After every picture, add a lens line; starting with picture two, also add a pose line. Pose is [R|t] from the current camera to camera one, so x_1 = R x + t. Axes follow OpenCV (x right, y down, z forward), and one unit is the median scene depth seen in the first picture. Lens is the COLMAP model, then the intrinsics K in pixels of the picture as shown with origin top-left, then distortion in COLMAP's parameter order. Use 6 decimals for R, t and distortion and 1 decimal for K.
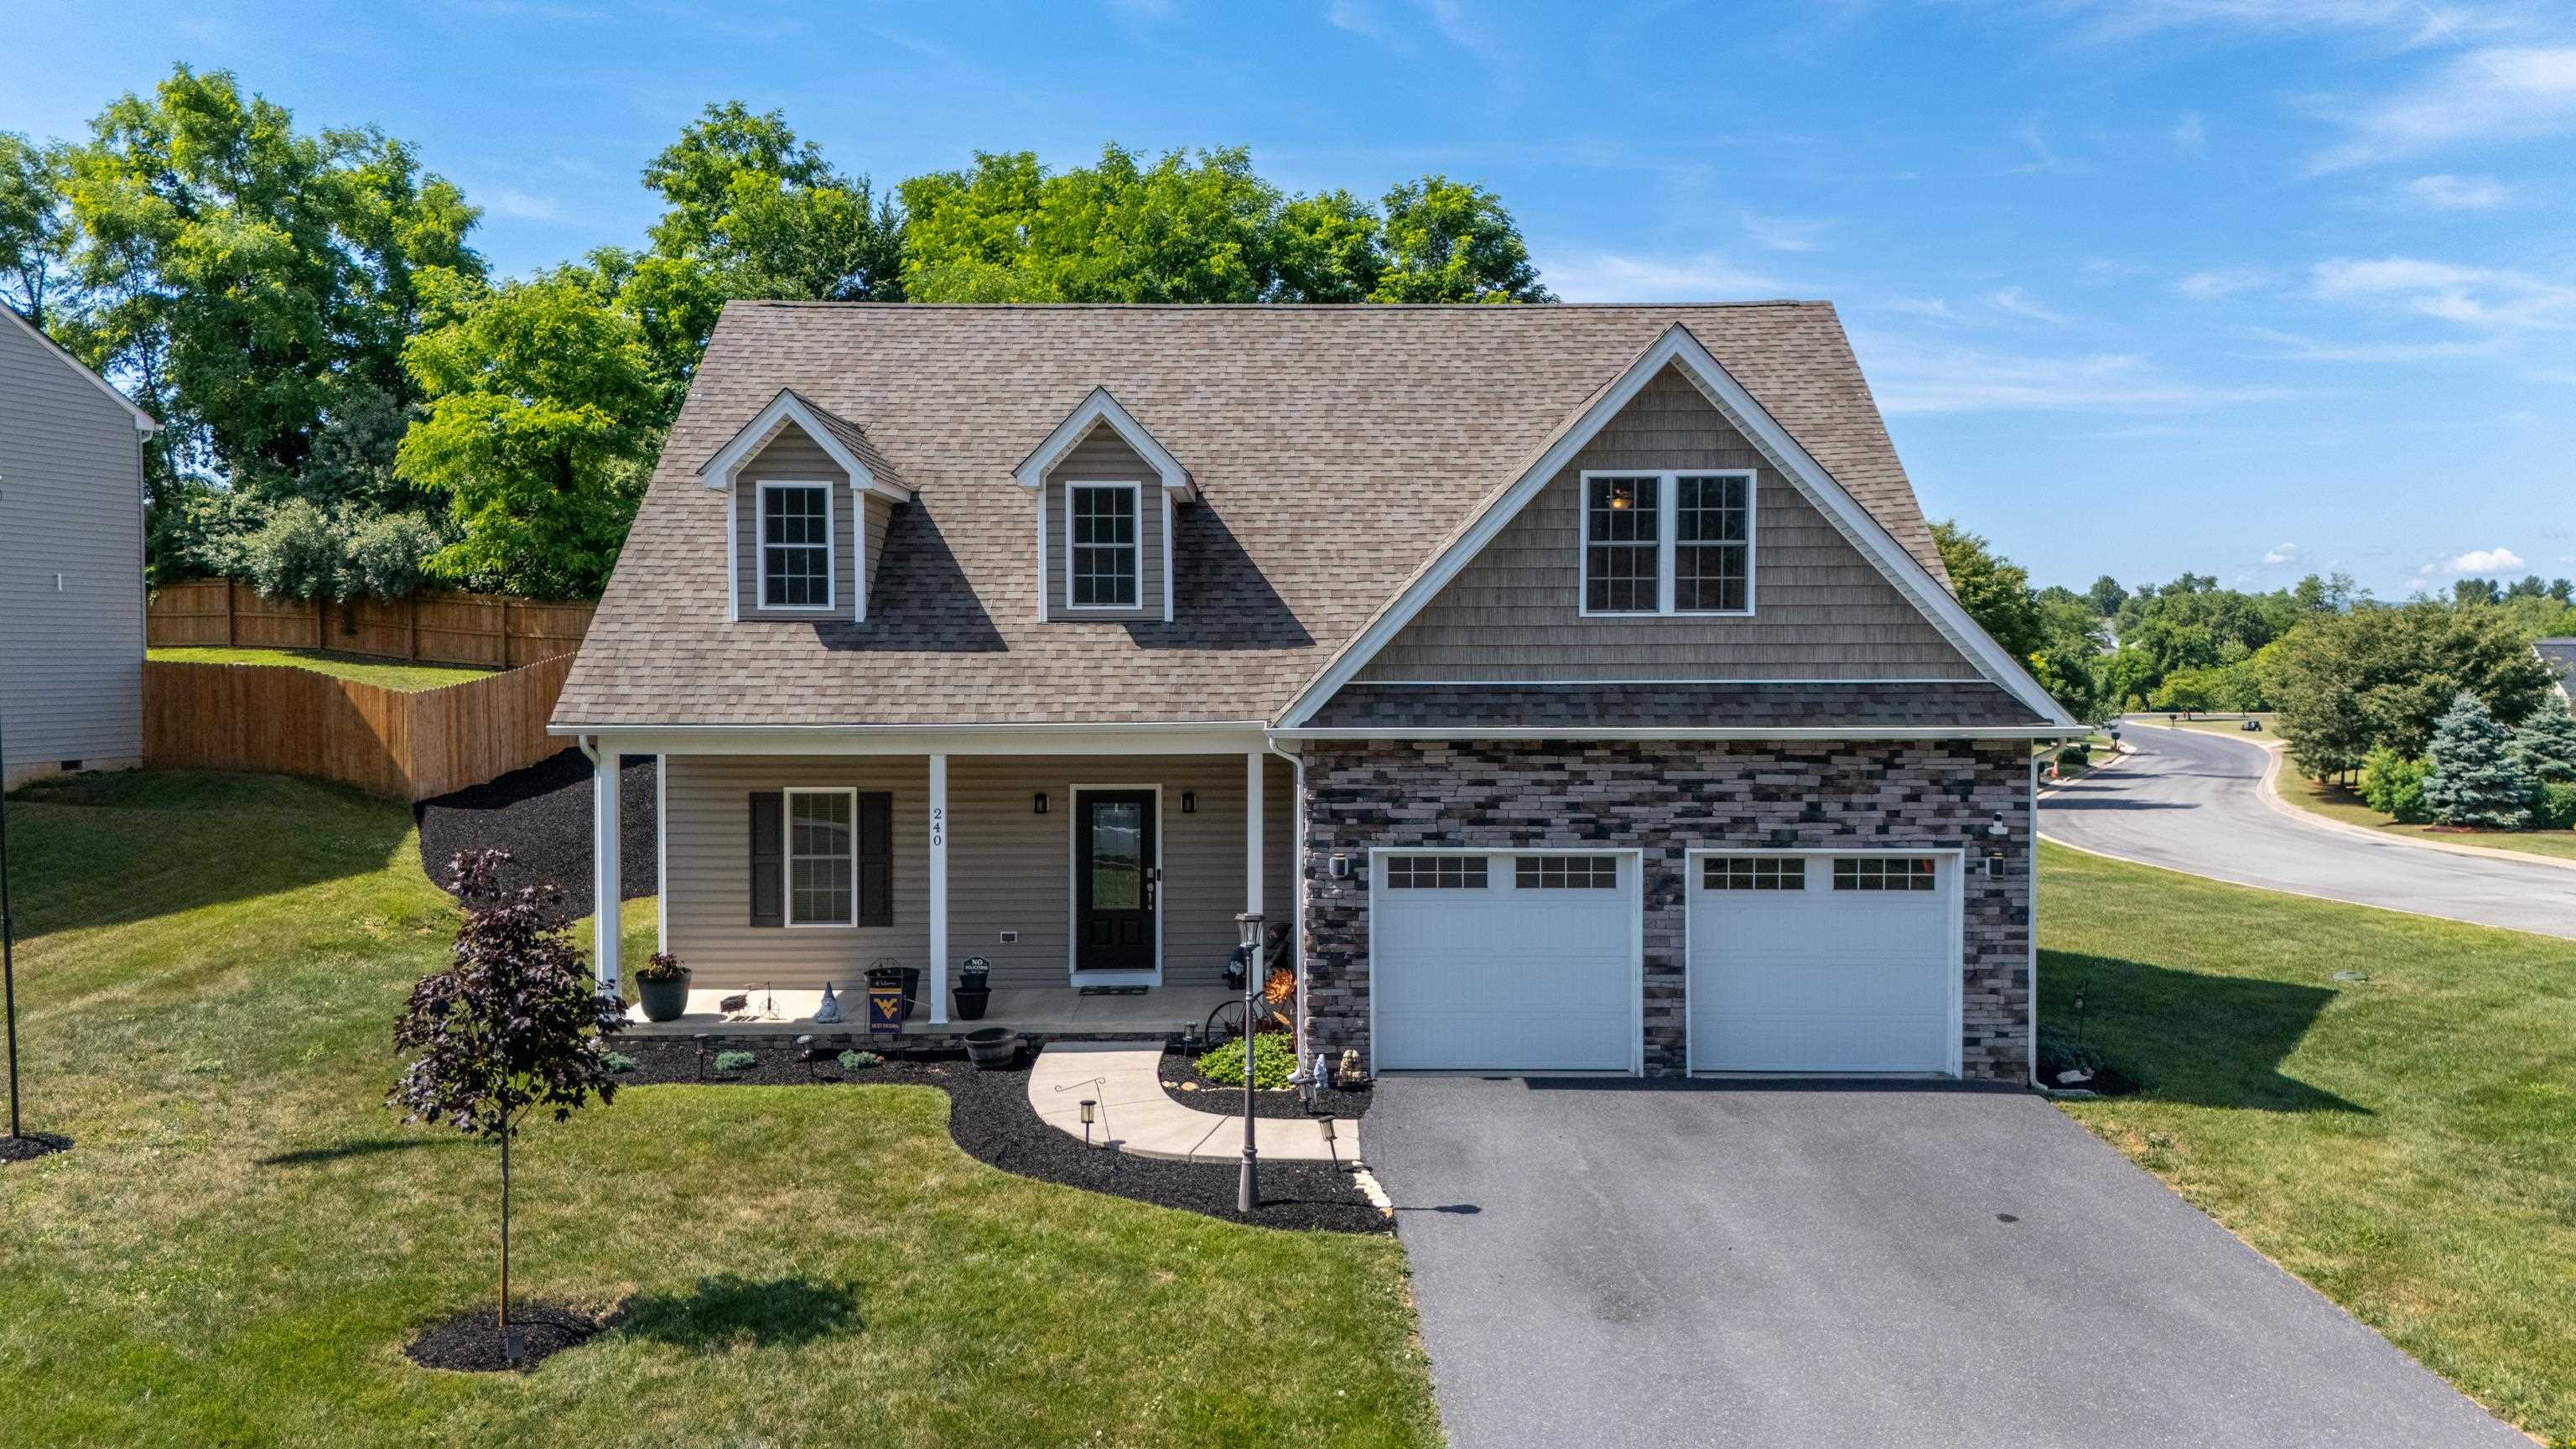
lens RADIAL K [[1905.4, 0, 1287.5], [0, 1905.4, 728.7], [0, 0, 1]] dist [0.072869, -0.074490]
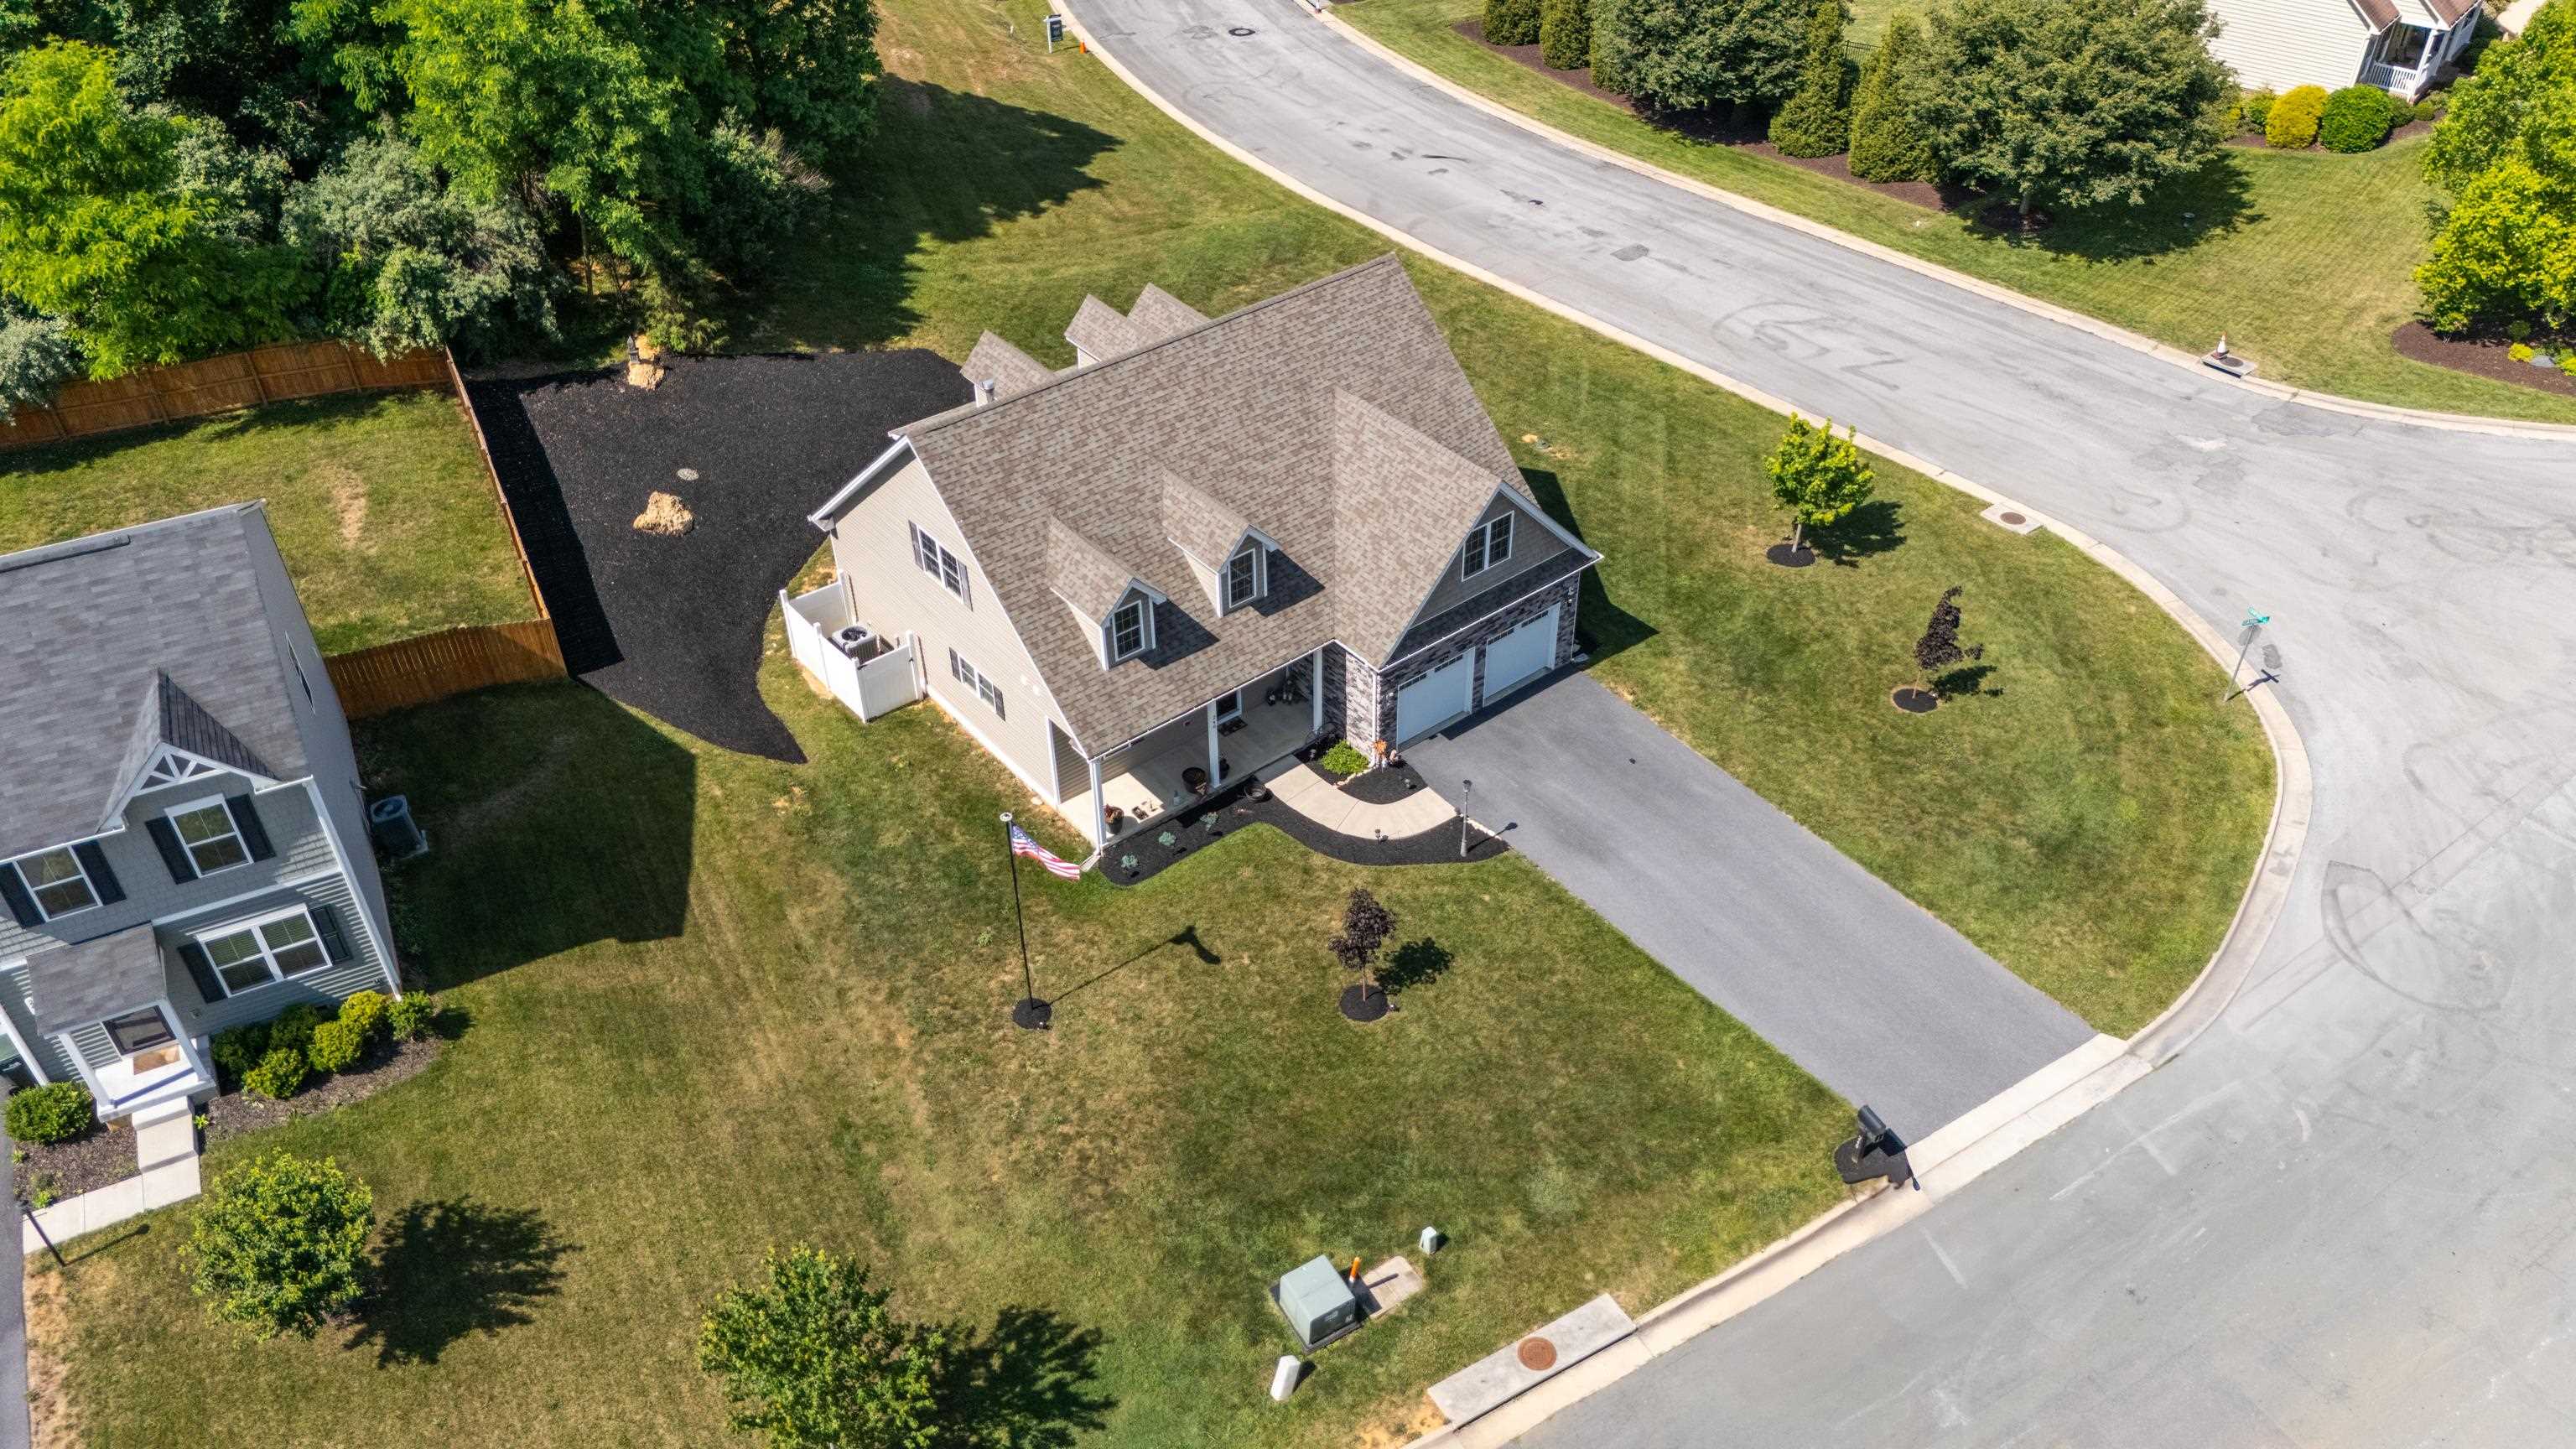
lens RADIAL K [[1897.5, 0, 1286.1], [0, 1897.5, 732.4], [0, 0, 1]] dist [0.074722, -0.073617]
pose [[0.782185, -0.397114, 0.480091, -1.337180], [0.033020, 0.795892, 0.604537, -1.447706], [-0.622171, -0.457007, 0.635647, -0.570358]]
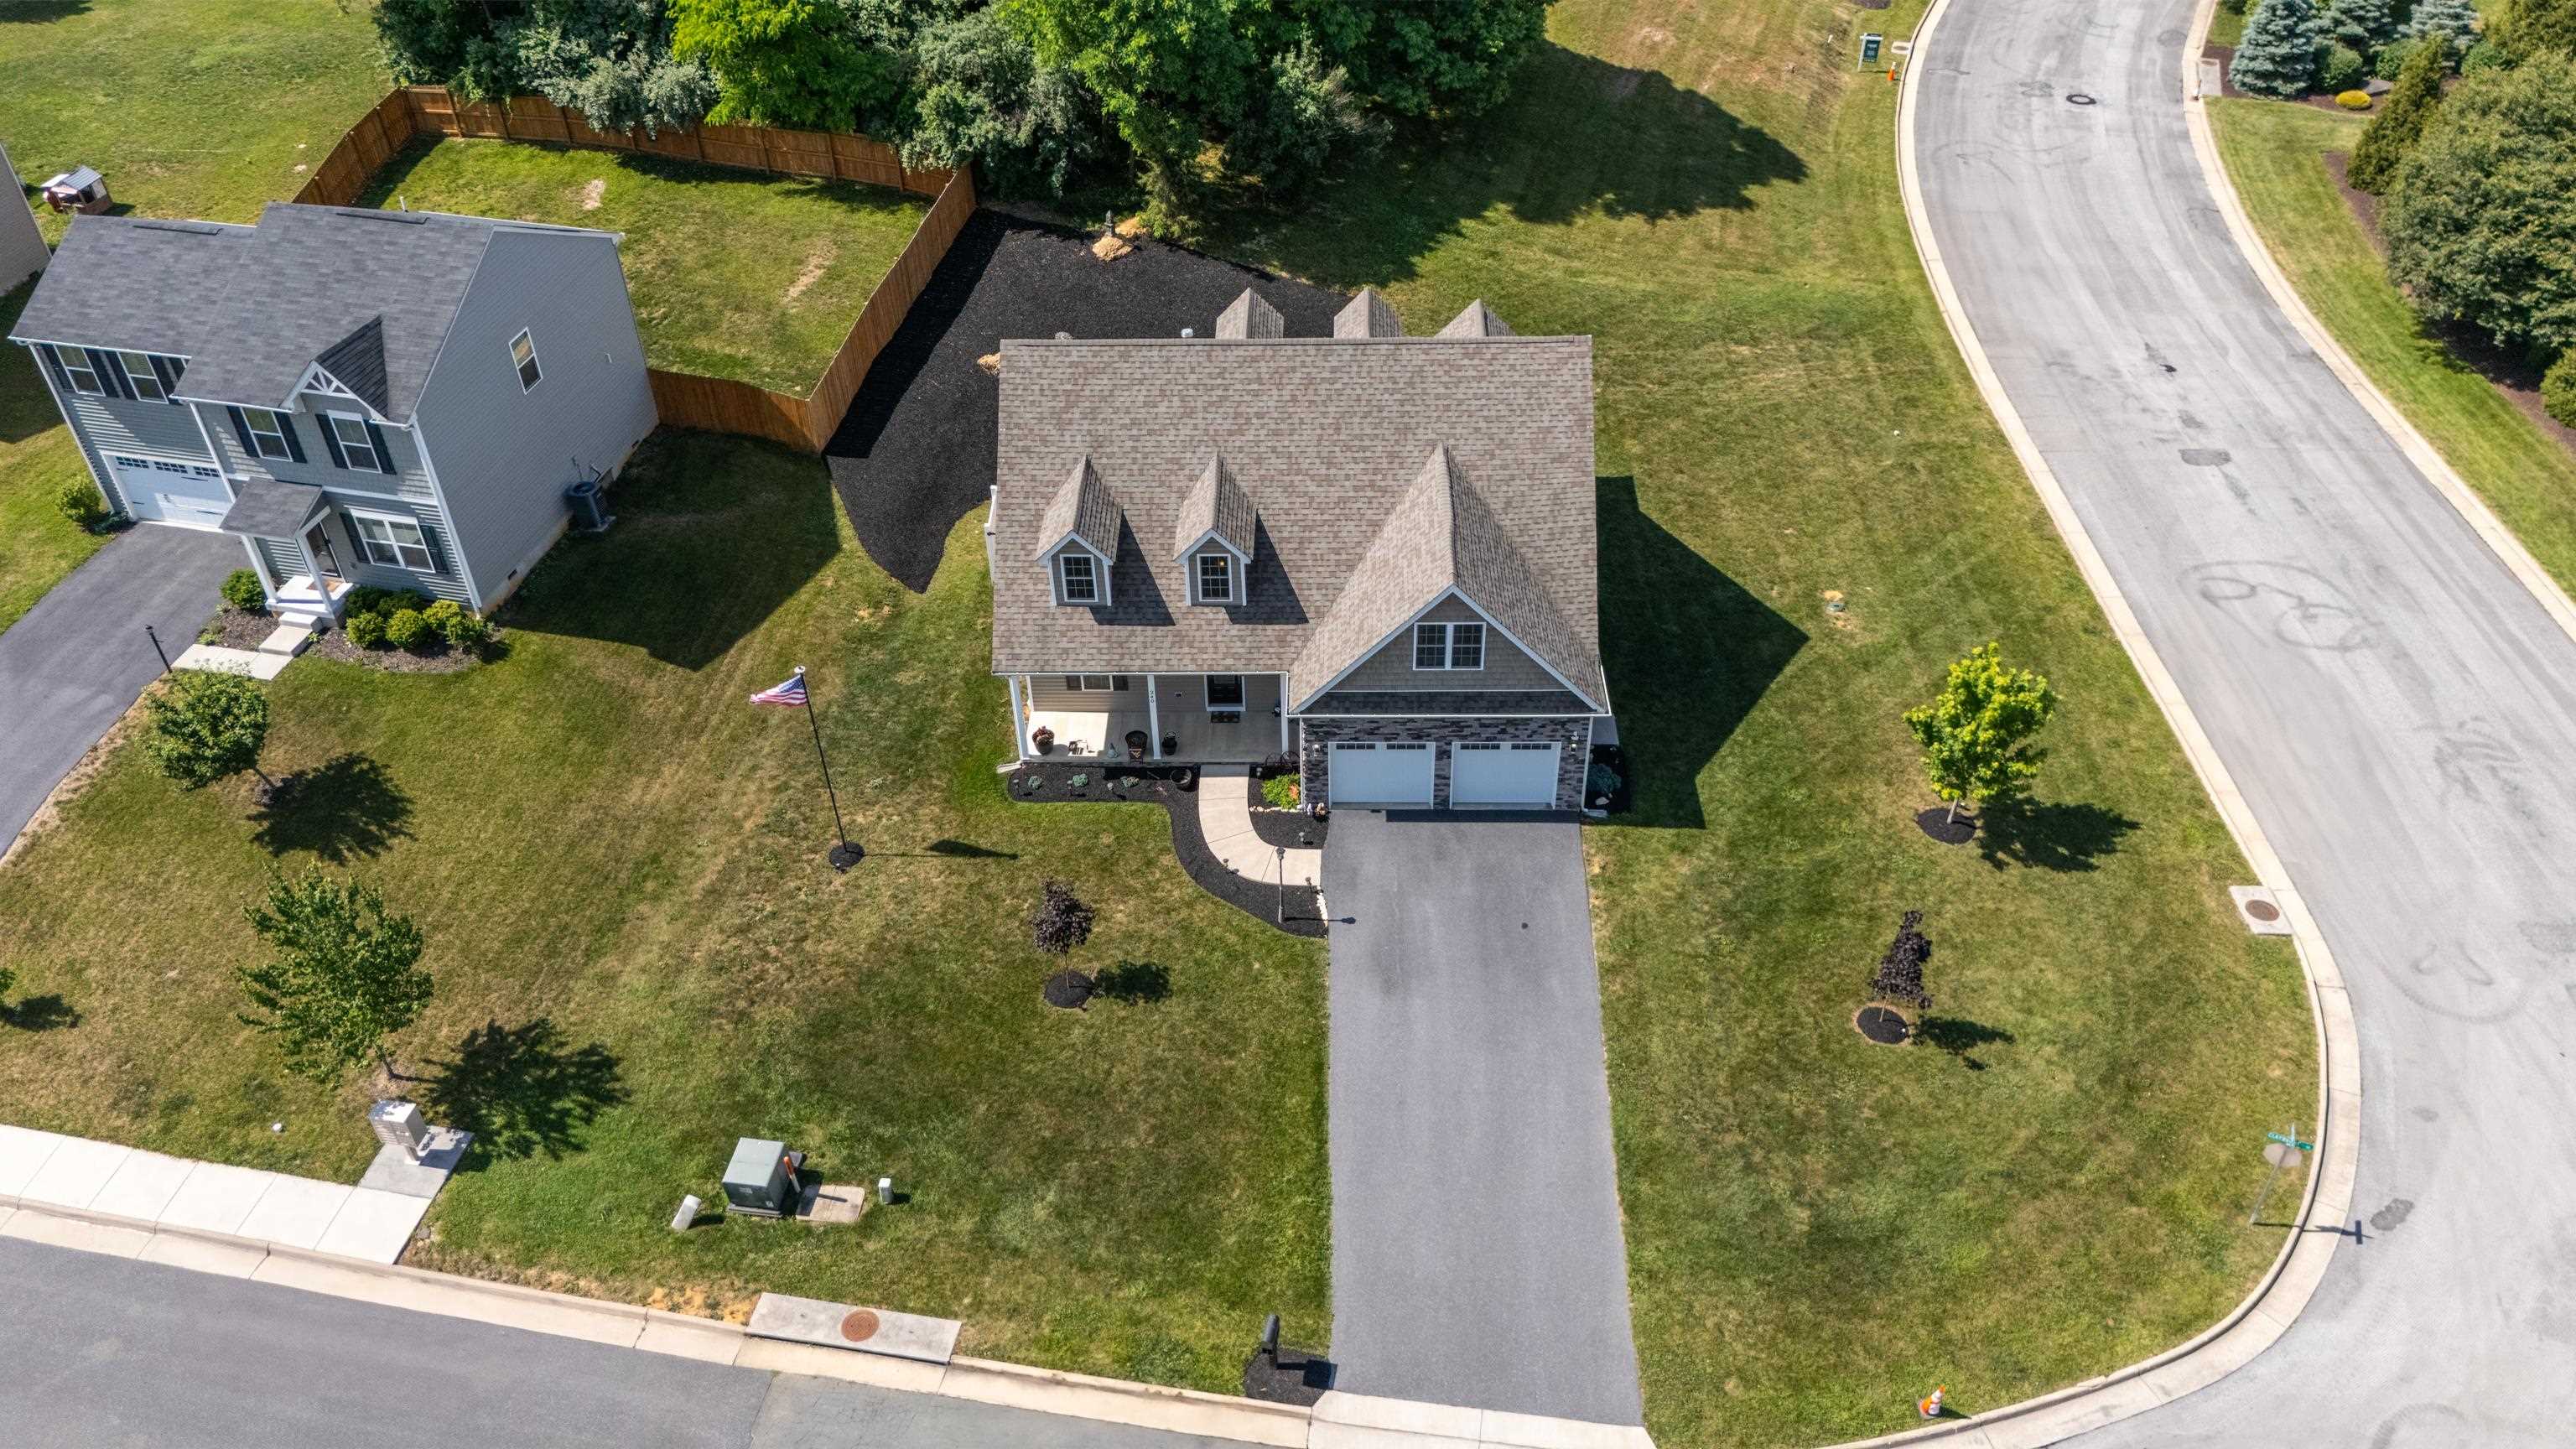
lens RADIAL K [[1900.4, 0, 1287.5], [0, 1900.4, 730.9], [0, 0, 1]] dist [0.078796, -0.088057]
pose [[0.999560, 0.002951, -0.029524, 0.063250], [0.015749, 0.790528, 0.612223, -1.502245], [0.025147, -0.612418, 0.790134, -0.996055]]
